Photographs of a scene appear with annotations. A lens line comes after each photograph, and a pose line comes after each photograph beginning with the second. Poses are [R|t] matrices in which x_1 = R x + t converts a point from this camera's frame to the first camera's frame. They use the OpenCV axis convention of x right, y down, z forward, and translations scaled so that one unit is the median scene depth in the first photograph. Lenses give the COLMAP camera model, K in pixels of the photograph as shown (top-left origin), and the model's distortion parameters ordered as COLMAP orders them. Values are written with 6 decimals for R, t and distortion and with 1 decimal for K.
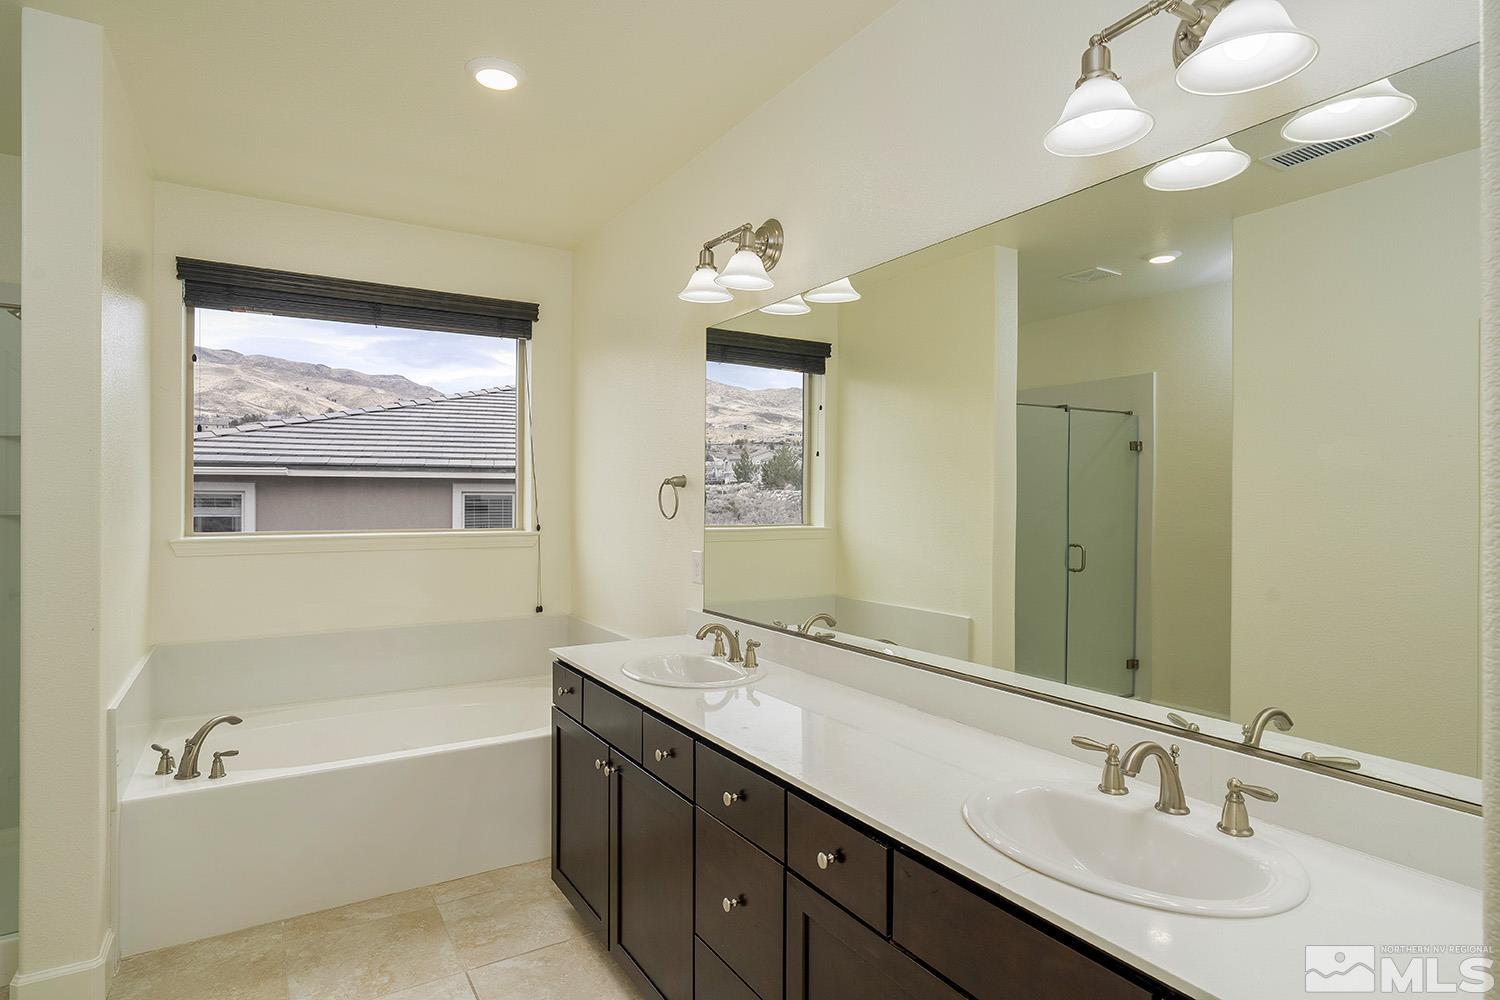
lens RADIAL K [[791.7, 0, 750.0], [0, 791.7, 500.0], [0, 0, 1]] dist [0.004740, 0.000316]
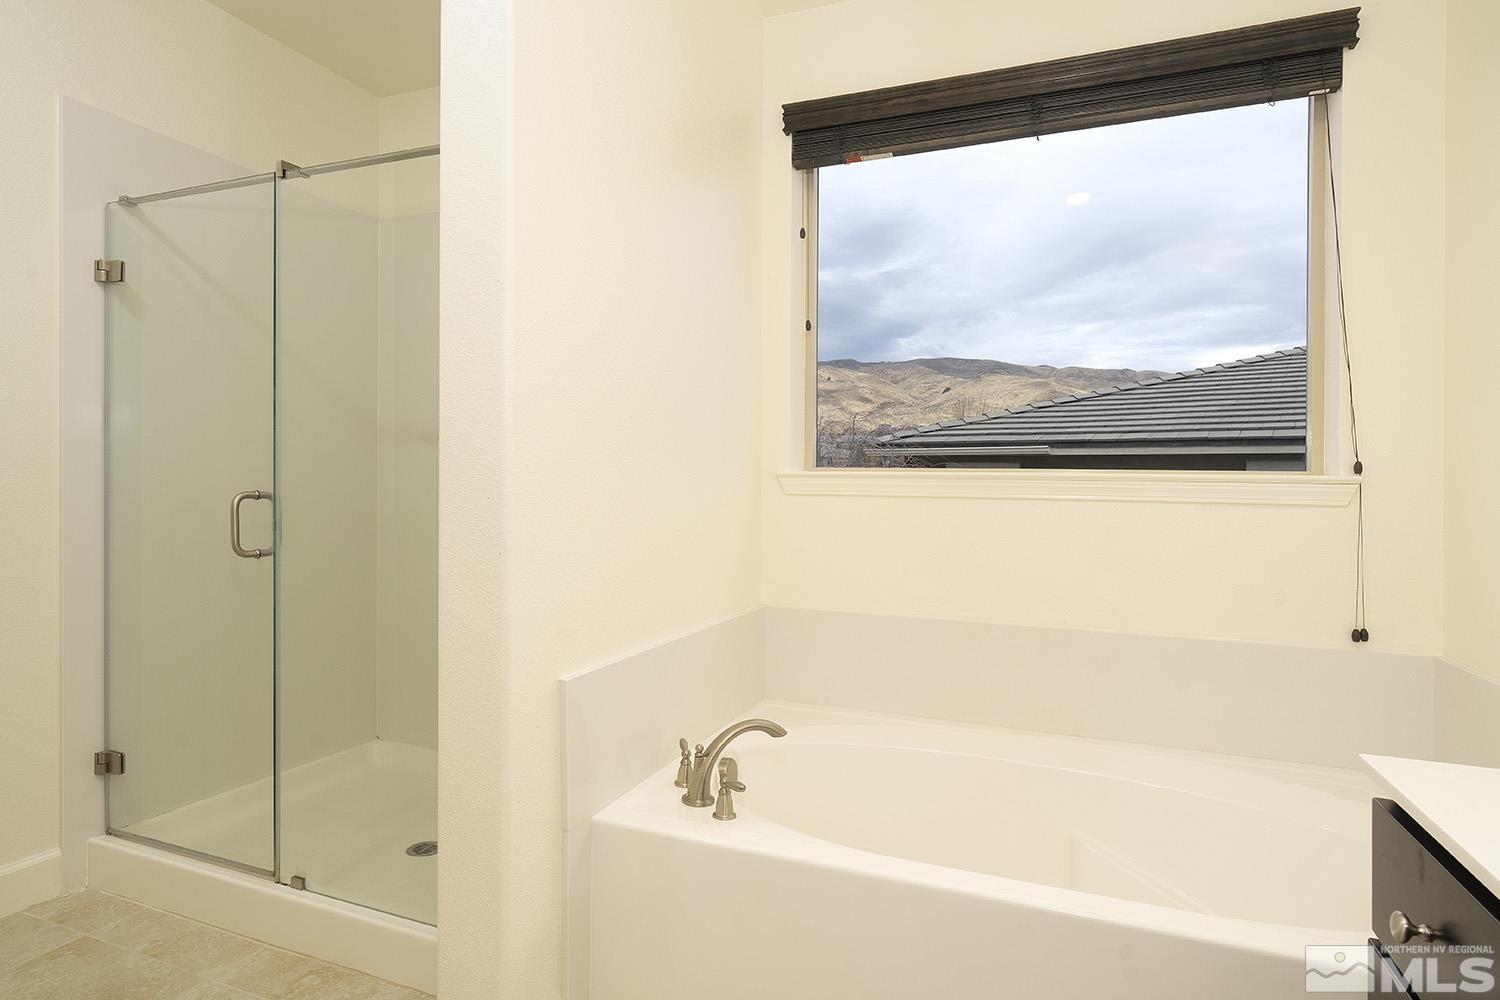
lens RADIAL K [[791.7, 0, 750.0], [0, 791.7, 500.0], [0, 0, 1]] dist [0.004740, 0.000316]
pose [[0.592474, 0.007842, -0.805552, -0.040697], [-0.007882, 0.999961, 0.003938, 0.025400], [0.805551, 0.004016, 0.592513, 0.177274]]
